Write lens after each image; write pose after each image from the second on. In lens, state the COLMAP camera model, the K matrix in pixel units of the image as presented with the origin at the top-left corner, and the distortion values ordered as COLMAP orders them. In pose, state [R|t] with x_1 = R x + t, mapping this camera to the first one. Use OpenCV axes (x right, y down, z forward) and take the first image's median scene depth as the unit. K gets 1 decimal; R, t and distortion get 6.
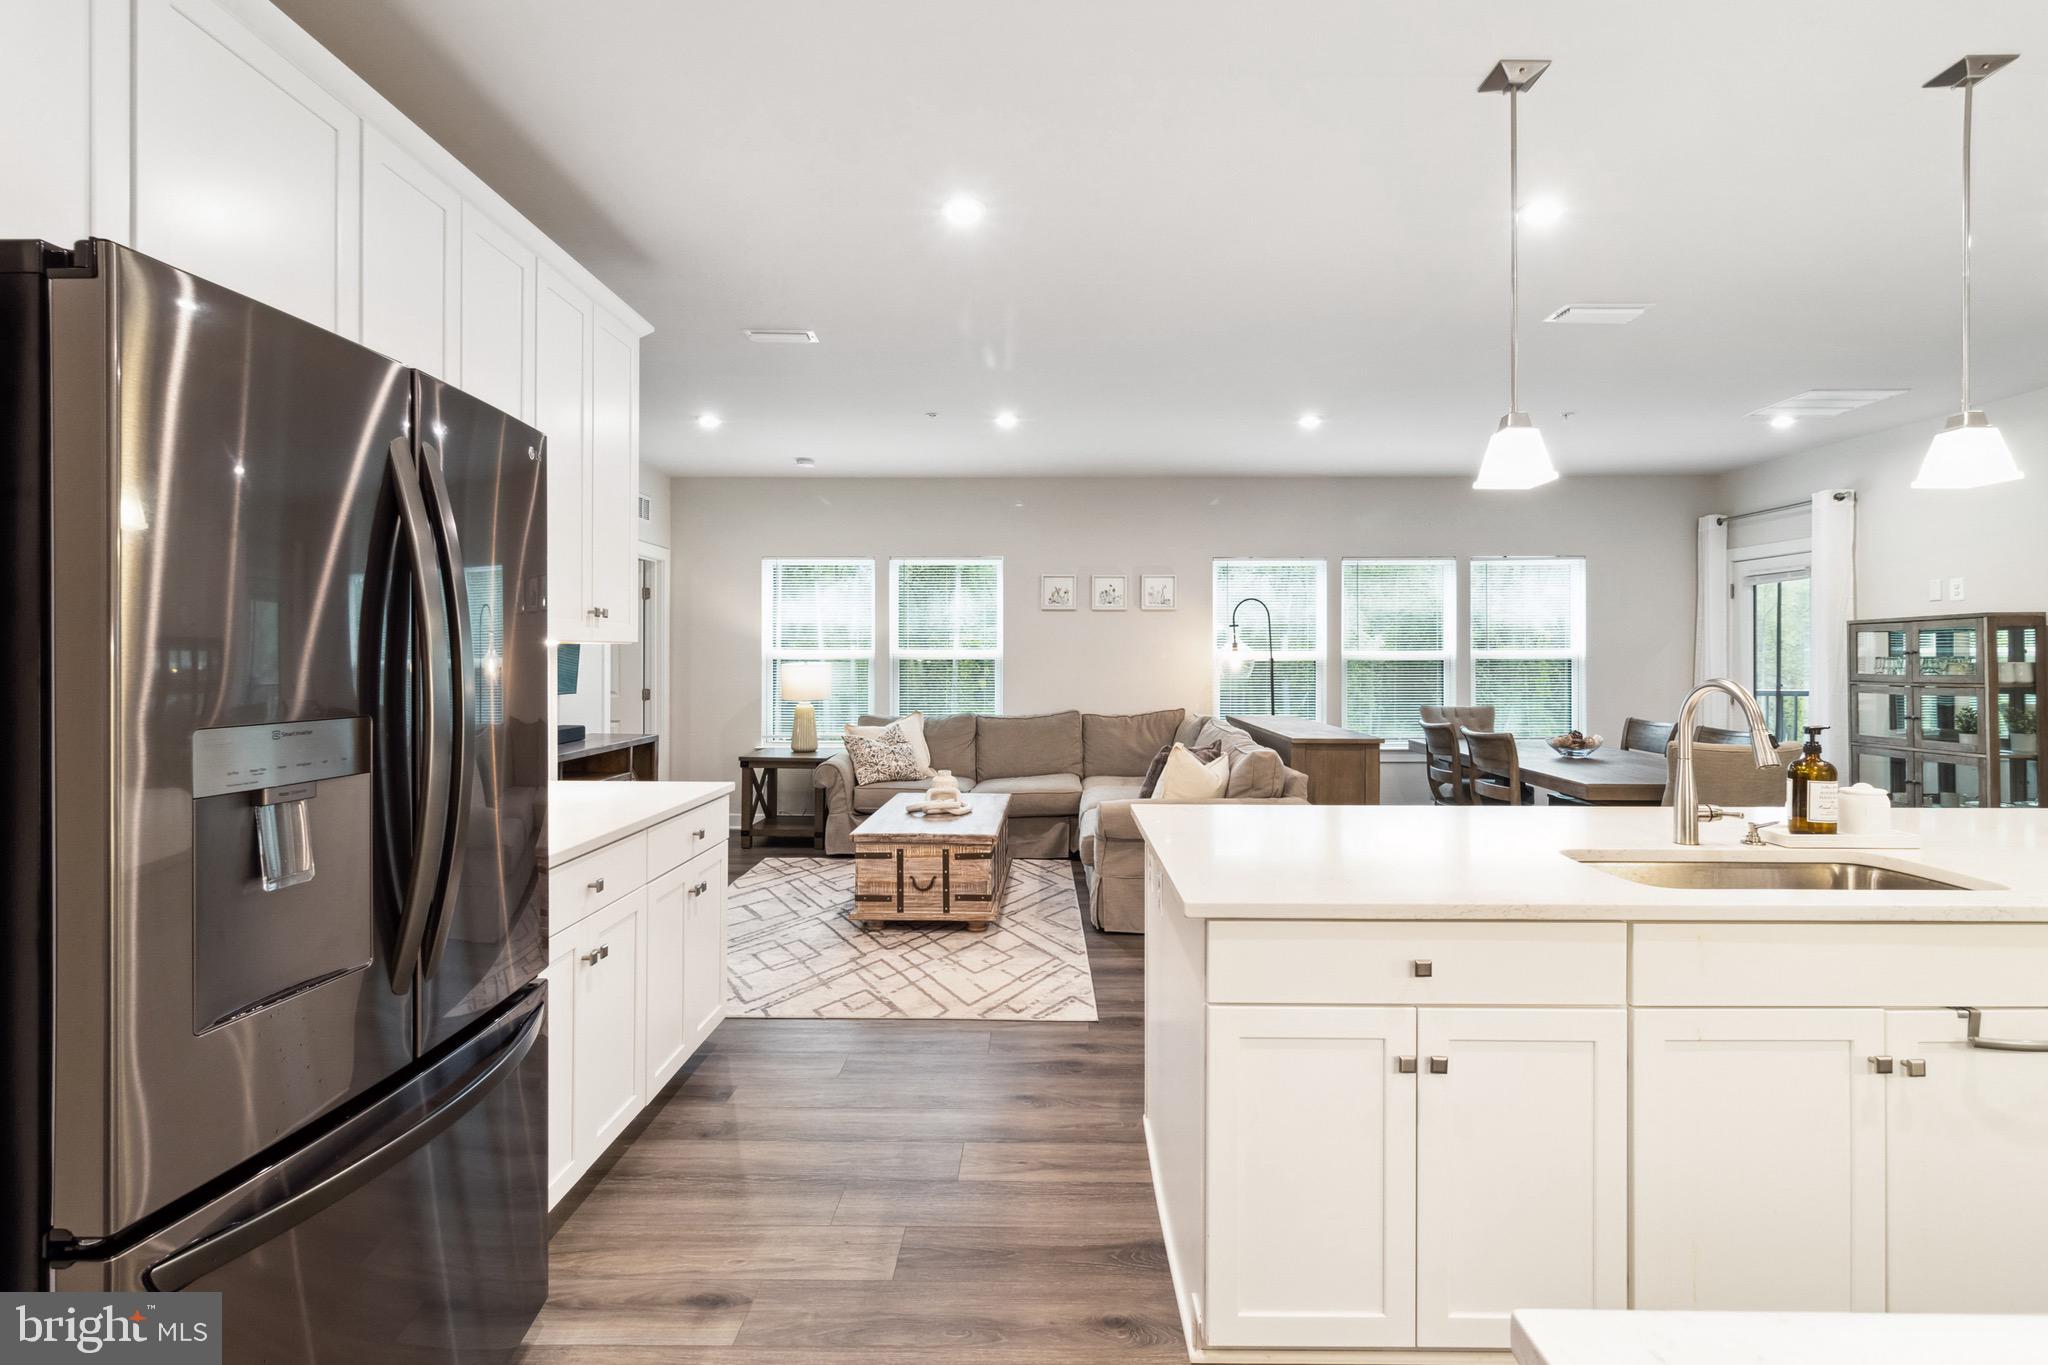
lens RADIAL K [[975.2, 0, 1047.0], [0, 975.2, 655.8], [0, 0, 1]] dist [0.004323, -0.000905]
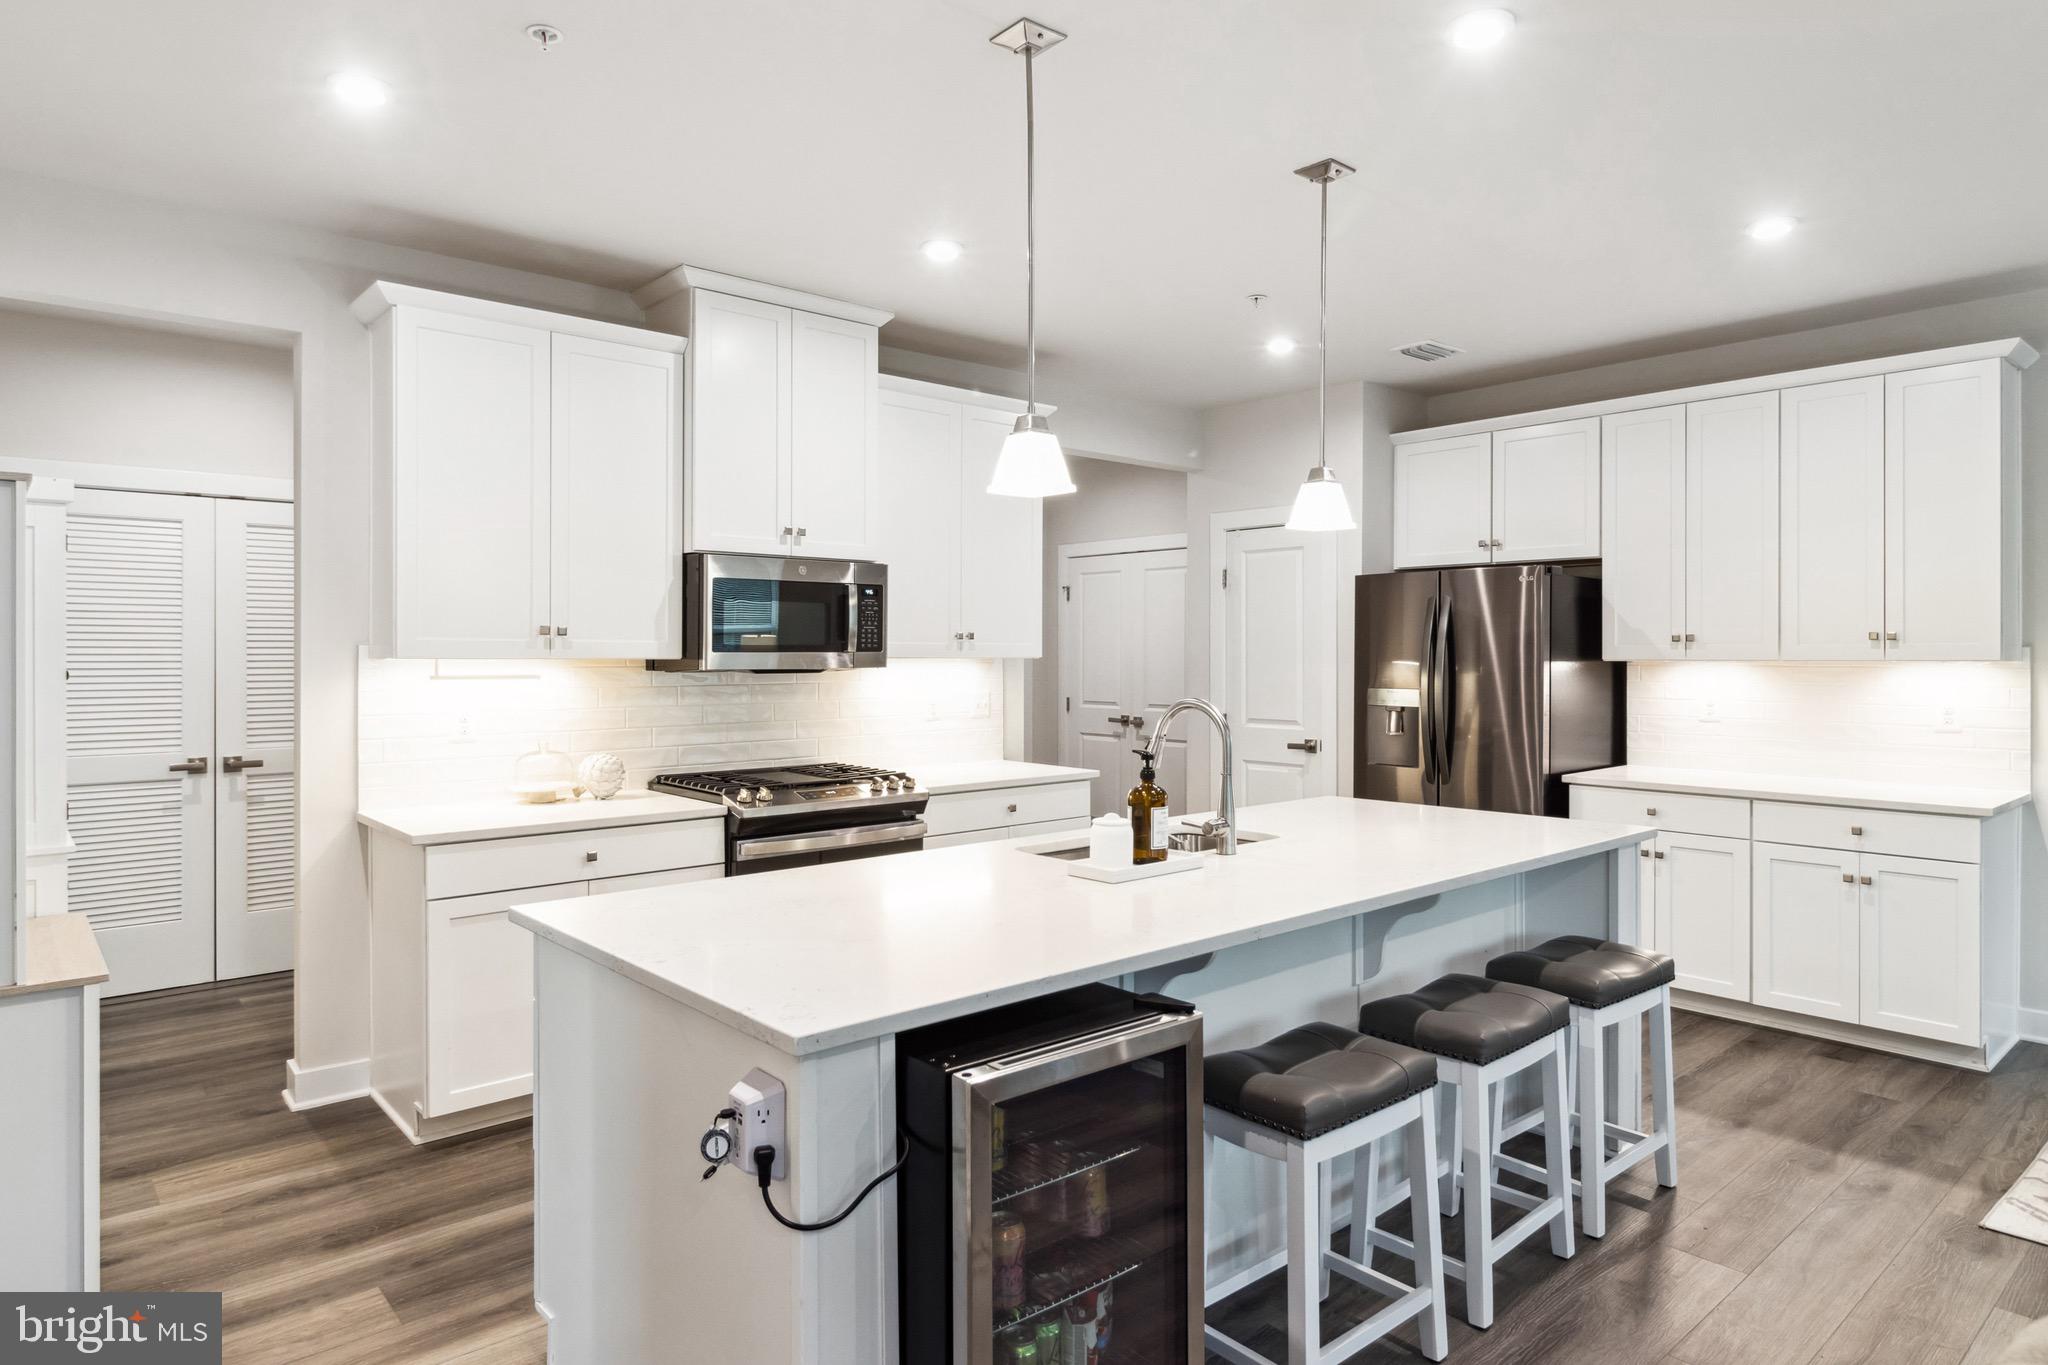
lens RADIAL K [[1197.4, 0, 1021.9], [0, 1197.4, 665.1], [0, 0, 1]] dist [-0.002103, 0.003079]
pose [[-0.749205, 0.004340, -0.662324, 0.673028], [0.000700, 0.999983, 0.005761, -0.009139], [0.662338, 0.003852, -0.749195, 0.730365]]
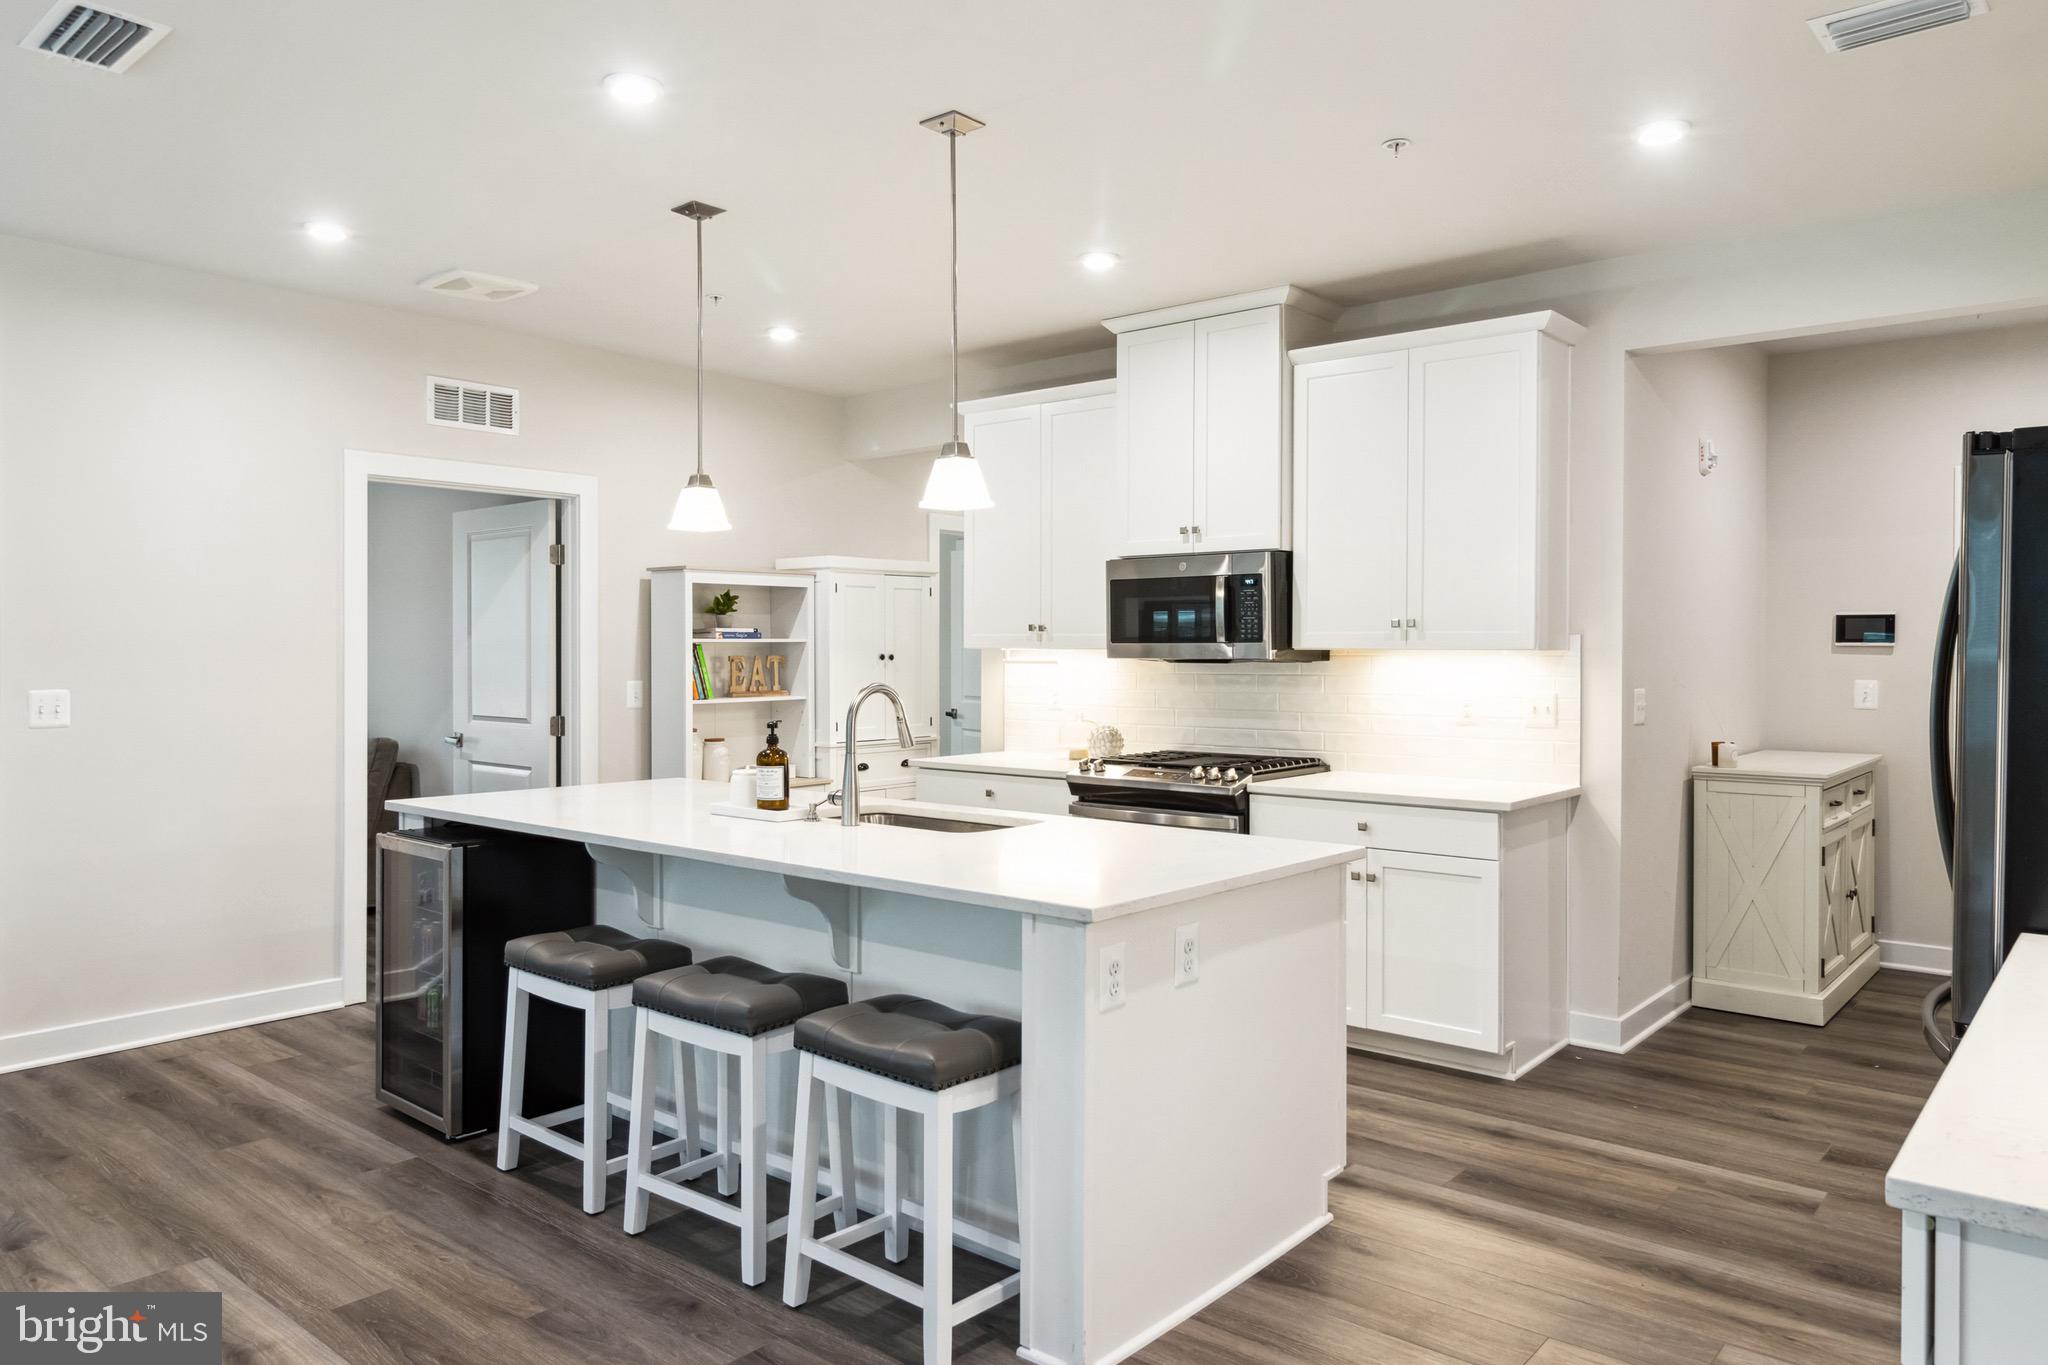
lens RADIAL K [[1369.0, 0, 1028.7], [0, 1369.0, 660.9], [0, 0, 1]] dist [-0.001936, 0.005237]
pose [[-0.767246, -0.008214, 0.641300, -0.222629], [-0.005010, 0.999964, 0.006814, -0.006745], [-0.641333, 0.002015, -0.767260, 0.844582]]
